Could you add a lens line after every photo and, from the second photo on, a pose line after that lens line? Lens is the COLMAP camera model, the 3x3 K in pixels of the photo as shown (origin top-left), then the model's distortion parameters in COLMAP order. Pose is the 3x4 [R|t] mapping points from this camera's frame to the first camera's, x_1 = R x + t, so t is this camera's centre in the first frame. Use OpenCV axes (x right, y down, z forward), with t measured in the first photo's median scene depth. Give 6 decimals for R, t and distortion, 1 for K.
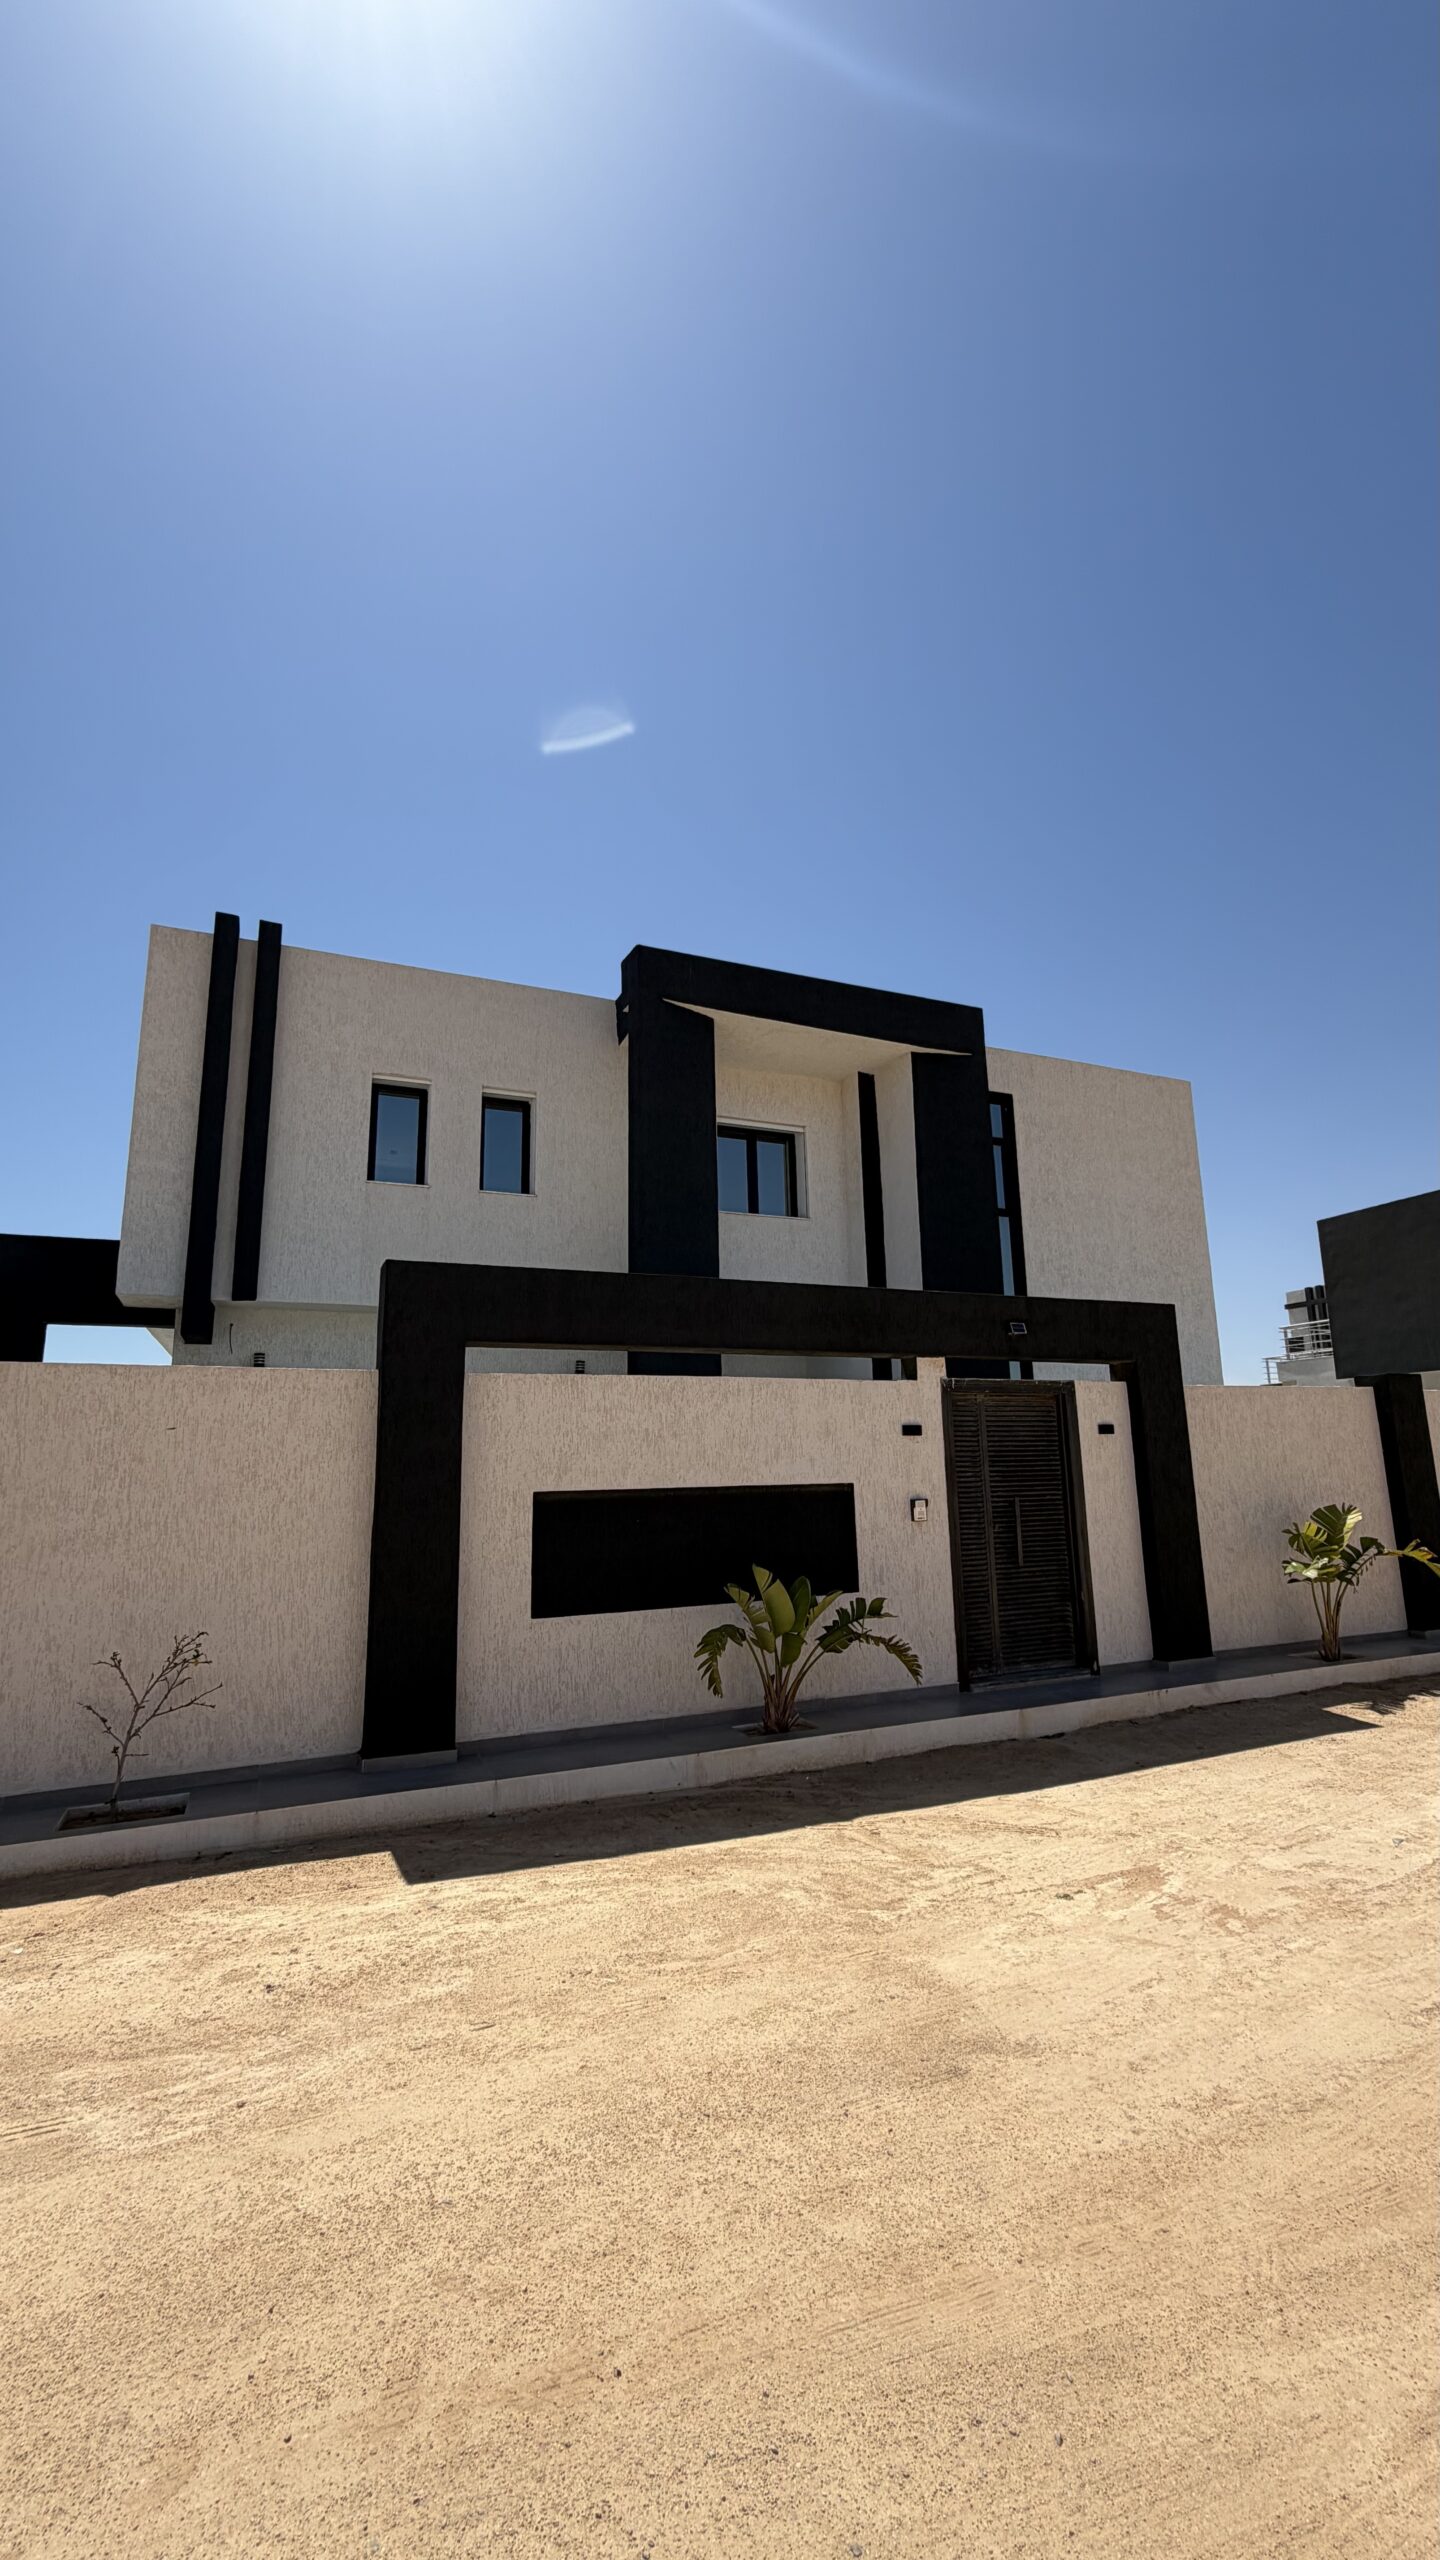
lens RADIAL K [[1018.2, 0, 720.1], [0, 1018.2, 1268.7], [0, 0, 1]] dist [-0.000726, -0.000125]
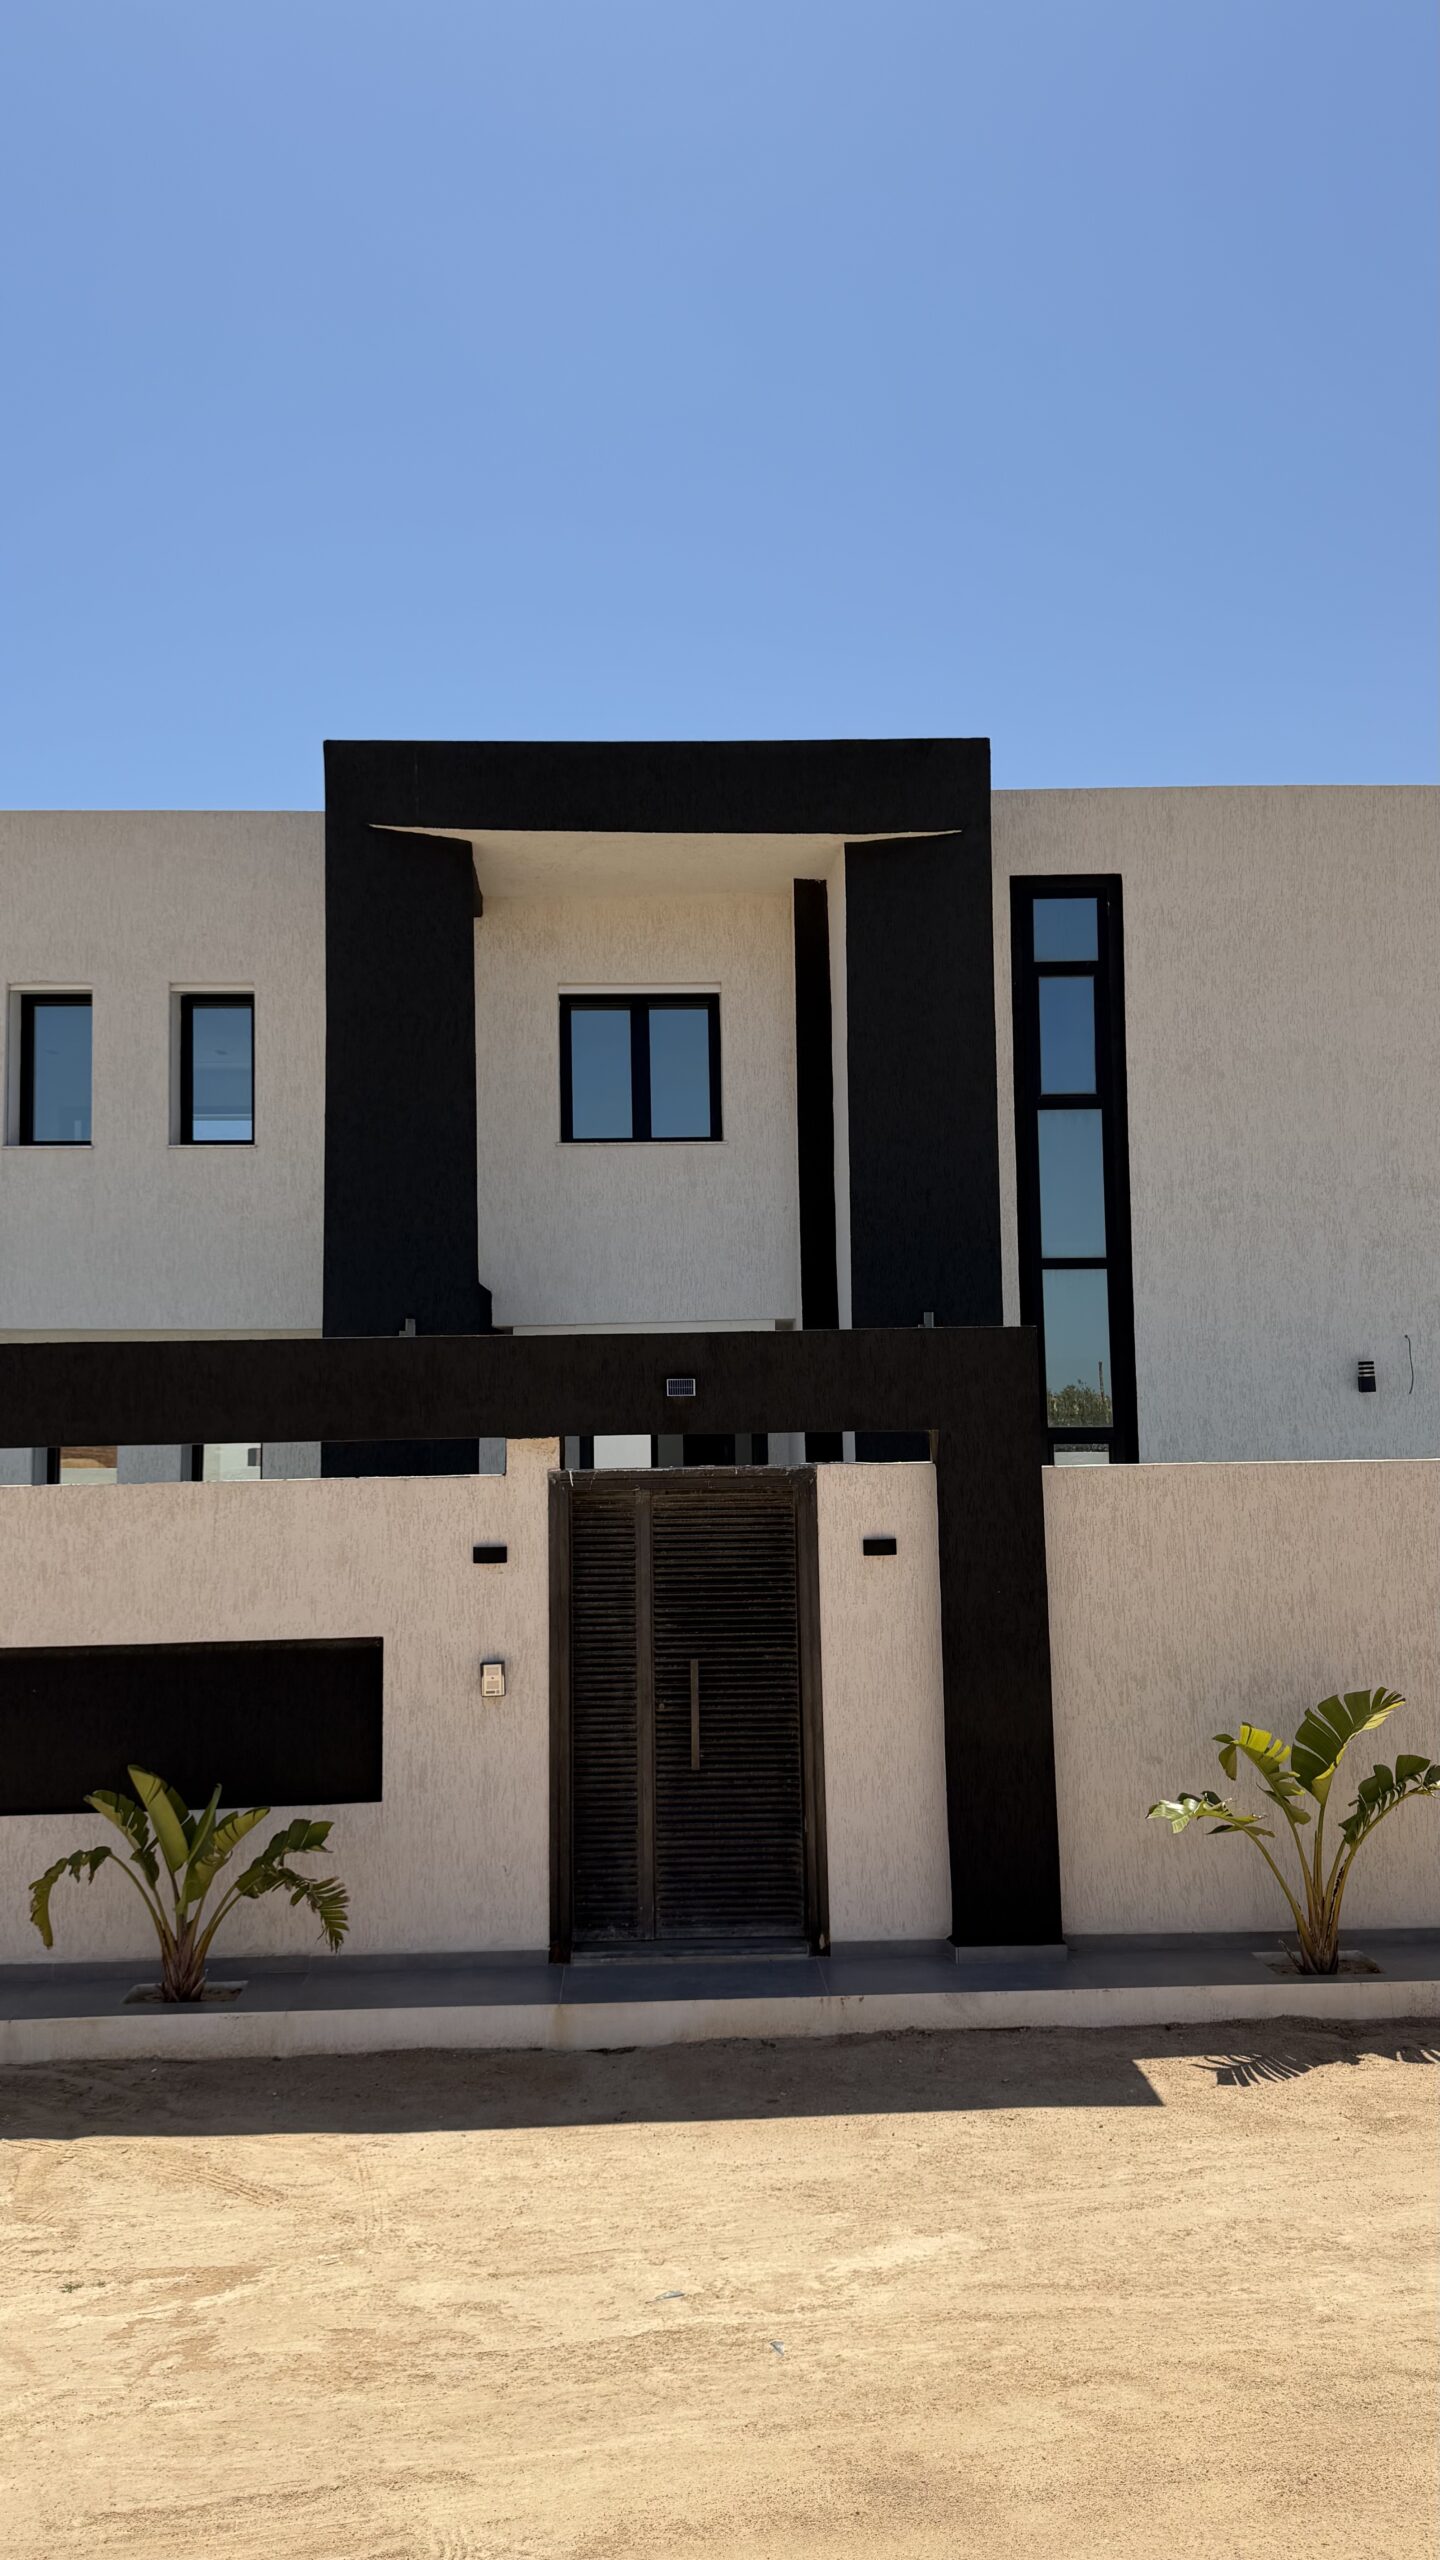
lens RADIAL K [[1785.9, 0, 700.2], [0, 1785.9, 1285.6], [0, 0, 1]] dist [0.115691, -0.180379]
pose [[0.933283, -0.026713, -0.358146, 0.763819], [0.066698, 0.992774, 0.099759, -0.120266], [0.352893, -0.116991, 0.928321, 0.019766]]
